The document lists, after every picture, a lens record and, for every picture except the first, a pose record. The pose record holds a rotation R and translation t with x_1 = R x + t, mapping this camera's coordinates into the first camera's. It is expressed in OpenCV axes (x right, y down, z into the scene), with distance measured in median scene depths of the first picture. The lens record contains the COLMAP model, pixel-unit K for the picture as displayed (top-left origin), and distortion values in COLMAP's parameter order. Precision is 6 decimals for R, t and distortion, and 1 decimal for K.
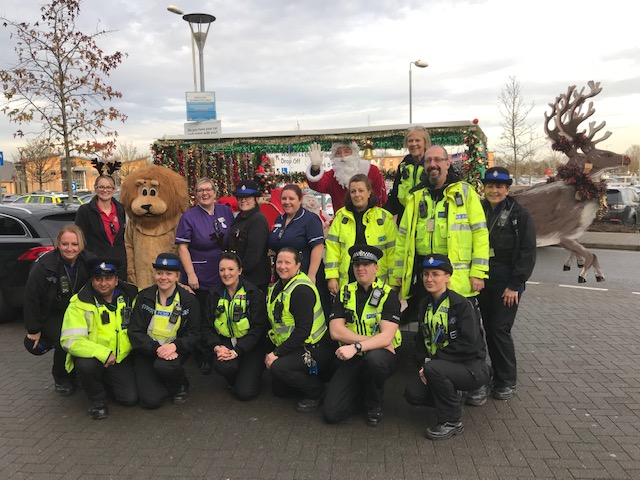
lens RADIAL K [[524.8, 0, 315.8], [0, 524.8, 236.0], [0, 0, 1]] dist [0.018219, -0.035652]
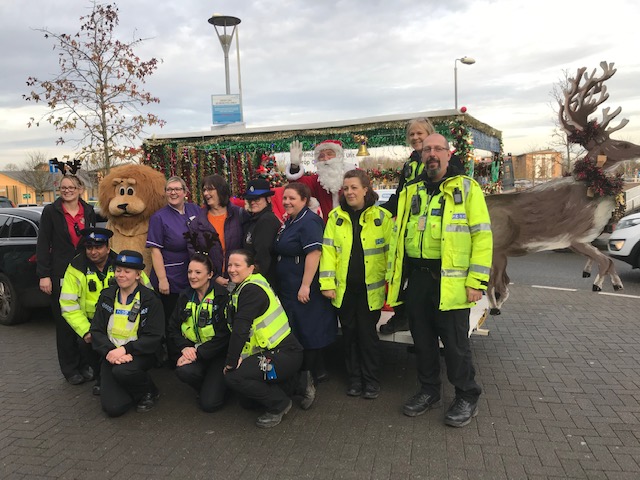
lens RADIAL K [[524.8, 0, 315.0], [0, 524.8, 237.8], [0, 0, 1]] dist [0.018219, -0.035652]
pose [[0.992932, 0.001014, -0.118682, 0.123156], [-0.001658, 0.999984, -0.005329, 0.004607], [0.118675, 0.005488, 0.992918, 0.058774]]
